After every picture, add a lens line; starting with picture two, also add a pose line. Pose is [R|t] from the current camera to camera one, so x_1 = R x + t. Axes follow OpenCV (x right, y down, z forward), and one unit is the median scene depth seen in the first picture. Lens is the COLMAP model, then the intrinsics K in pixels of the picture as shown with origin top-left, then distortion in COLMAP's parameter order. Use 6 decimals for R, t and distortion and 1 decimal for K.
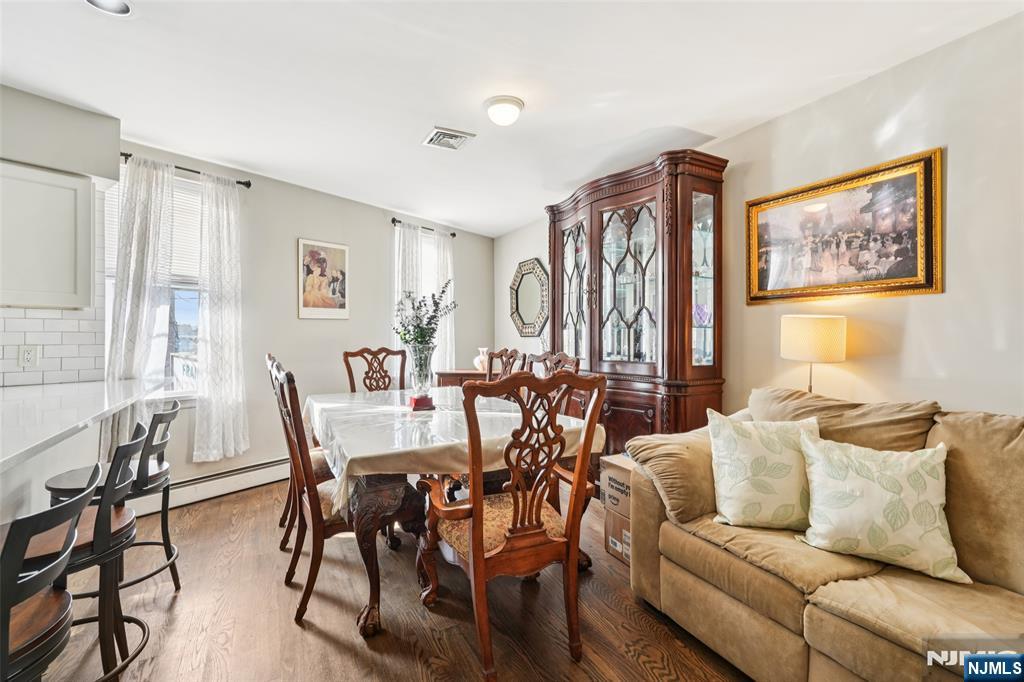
lens RADIAL K [[464.5, 0, 513.1], [0, 464.5, 333.6], [0, 0, 1]] dist [-0.016272, 0.011650]
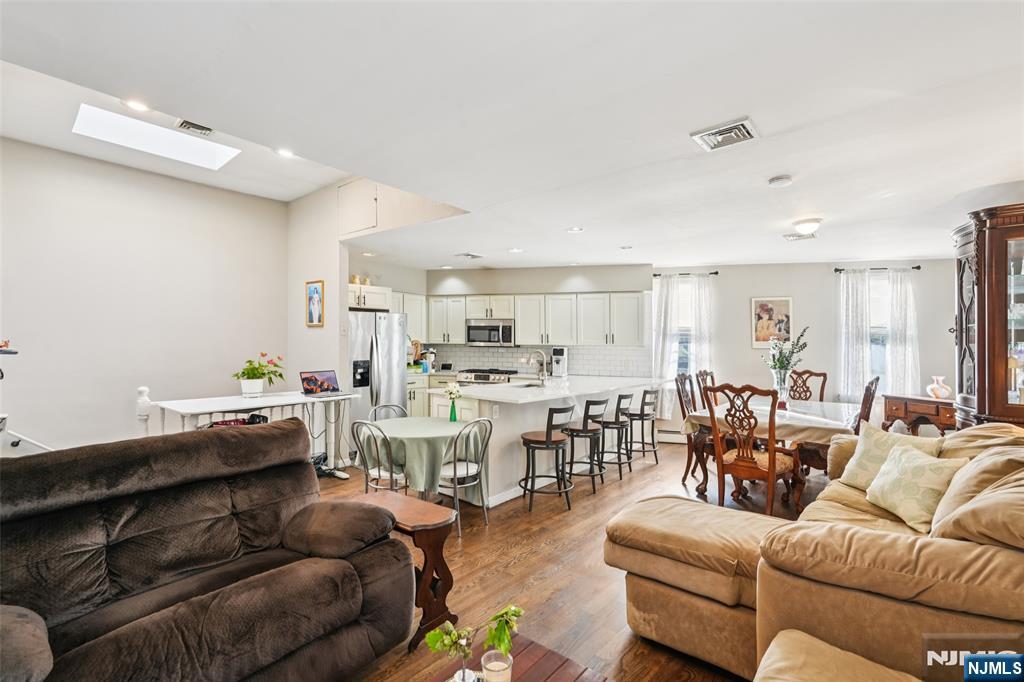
lens RADIAL K [[464.4, 0, 504.1], [0, 464.4, 339.6], [0, 0, 1]] dist [0.001393, 0.000070]
pose [[0.364834, -0.003216, -0.931067, 0.954036], [-0.009156, 0.999933, -0.007041, -0.060278], [0.931028, 0.011094, 0.364780, -0.490475]]
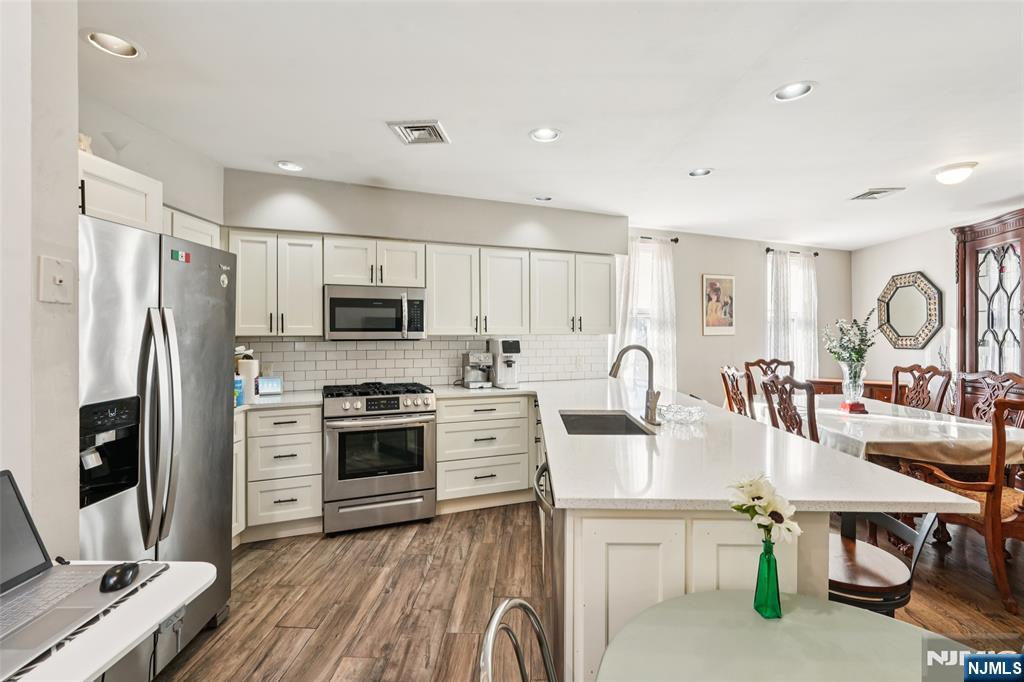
lens RADIAL K [[464.5, 0, 513.1], [0, 464.5, 333.6], [0, 0, 1]] dist [-0.016272, 0.011650]
pose [[0.860271, -0.001769, -0.509834, -0.349876], [0.003403, 0.999992, 0.002273, -0.058333], [0.509826, -0.003690, 0.860270, -0.555194]]
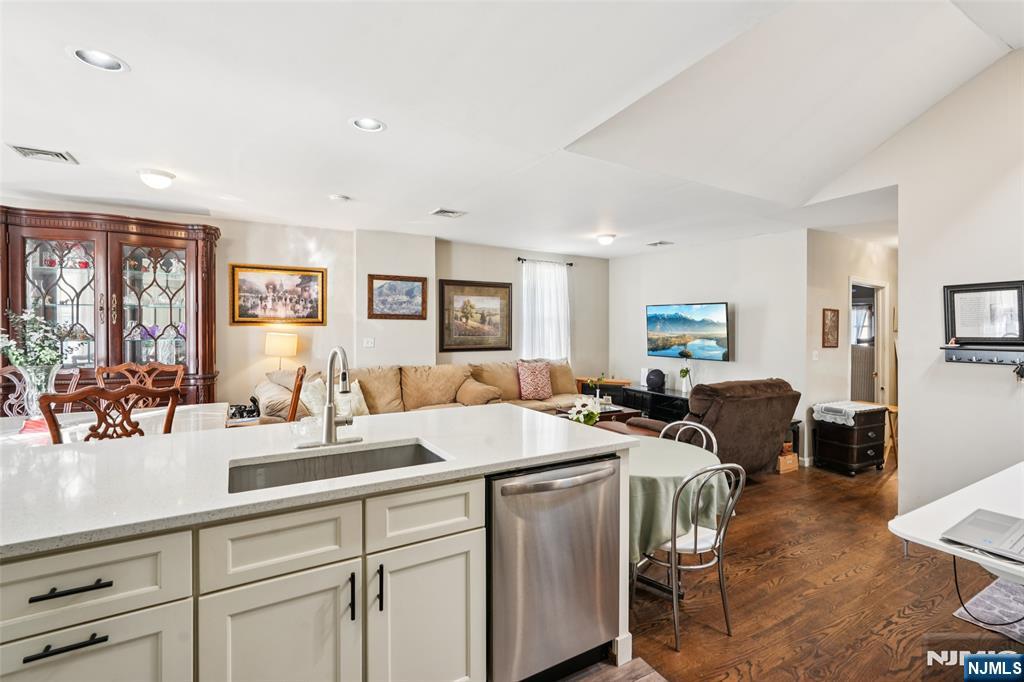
lens RADIAL K [[464.5, 0, 513.1], [0, 464.5, 333.6], [0, 0, 1]] dist [-0.016272, 0.011650]
pose [[-0.030248, -0.012366, 0.999466, -1.186140], [-0.008536, 0.999890, 0.012113, -0.060295], [-0.999506, -0.008165, -0.030350, 0.029782]]
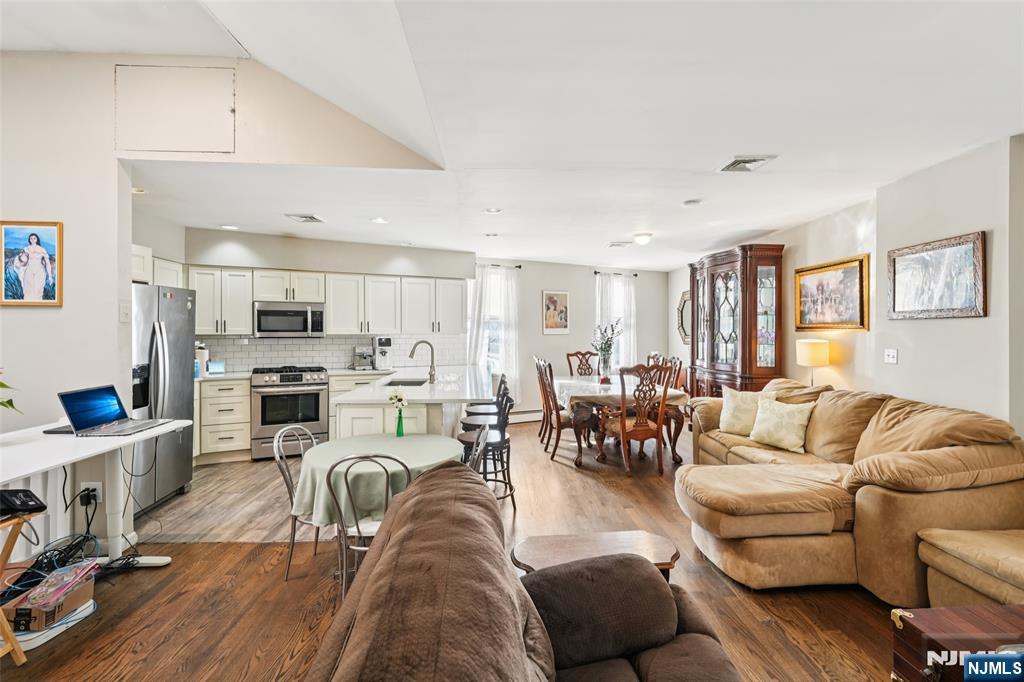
lens RADIAL K [[464.5, 0, 513.1], [0, 464.5, 333.6], [0, 0, 1]] dist [-0.016272, 0.011650]
pose [[0.897757, 0.001123, -0.440490, 0.323954], [0.001681, 0.999981, 0.005974, -0.065105], [0.440488, -0.006104, 0.897738, -0.950915]]
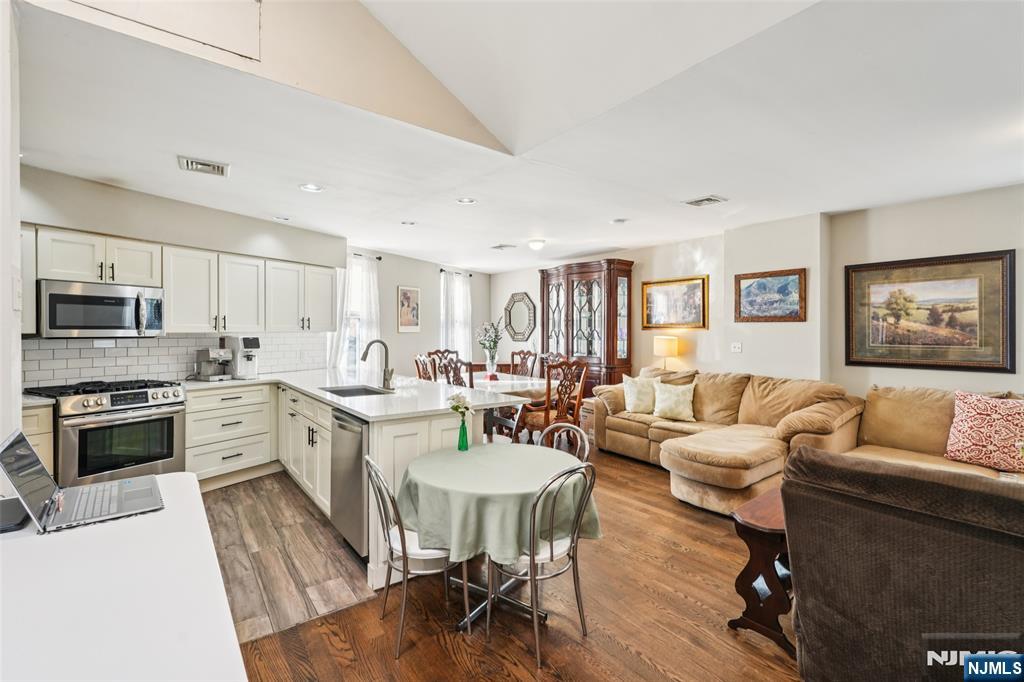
lens RADIAL K [[464.5, 0, 513.1], [0, 464.5, 333.6], [0, 0, 1]] dist [-0.016272, 0.011650]
pose [[0.989264, 0.000721, 0.146141, -0.400292], [-0.002360, 0.999936, 0.011042, -0.066902], [-0.146124, -0.011268, 0.989202, -1.039581]]
